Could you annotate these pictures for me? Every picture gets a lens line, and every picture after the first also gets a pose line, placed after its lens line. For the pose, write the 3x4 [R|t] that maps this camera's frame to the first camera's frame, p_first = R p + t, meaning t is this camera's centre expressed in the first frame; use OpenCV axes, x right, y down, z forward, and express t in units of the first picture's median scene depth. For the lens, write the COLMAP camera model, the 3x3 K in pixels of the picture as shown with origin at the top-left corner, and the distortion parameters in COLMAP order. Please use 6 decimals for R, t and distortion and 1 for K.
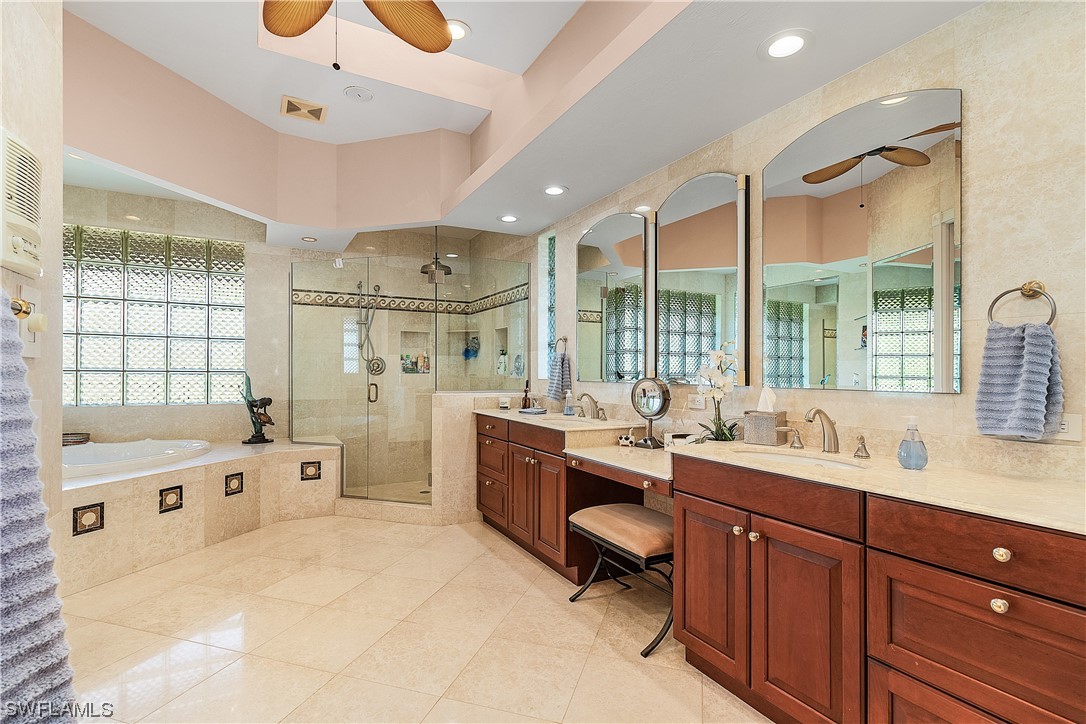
lens RADIAL K [[506.9, 0, 541.9], [0, 506.9, 368.8], [0, 0, 1]] dist [0.002620, 0.000811]
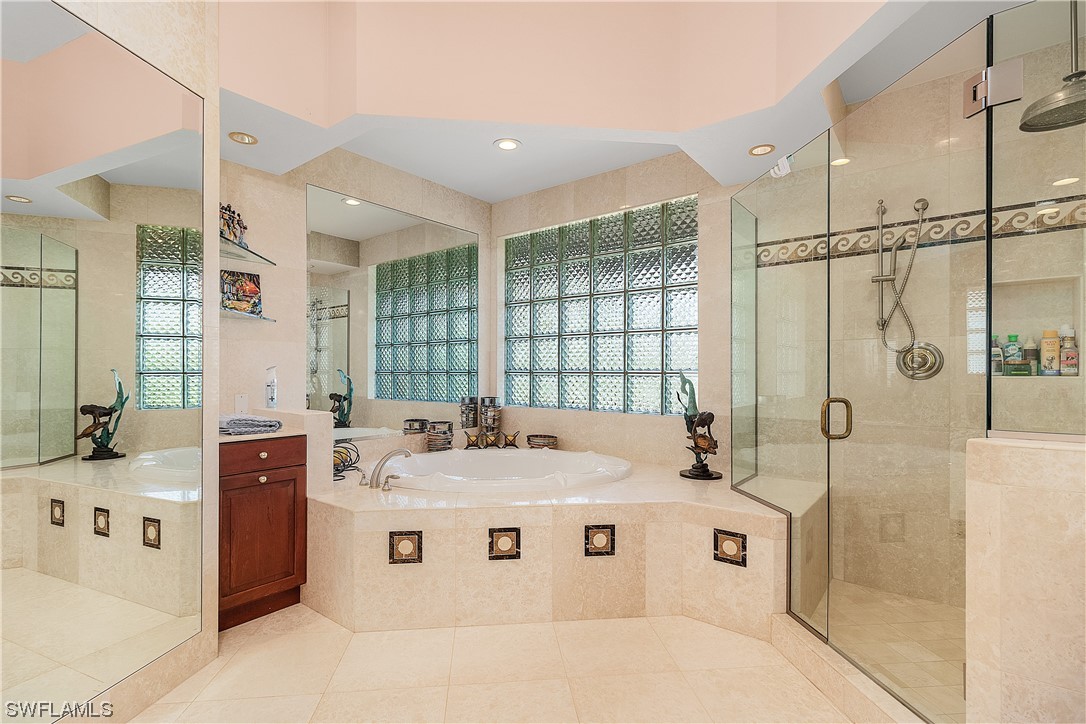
lens RADIAL K [[506.9, 0, 542.7], [0, 506.9, 372.5], [0, 0, 1]] dist [0.002620, 0.000811]
pose [[0.389289, -0.003461, -0.921109, -0.011661], [0.009778, 0.999952, 0.000375, 0.002501], [0.921064, -0.009153, 0.389304, 0.577458]]
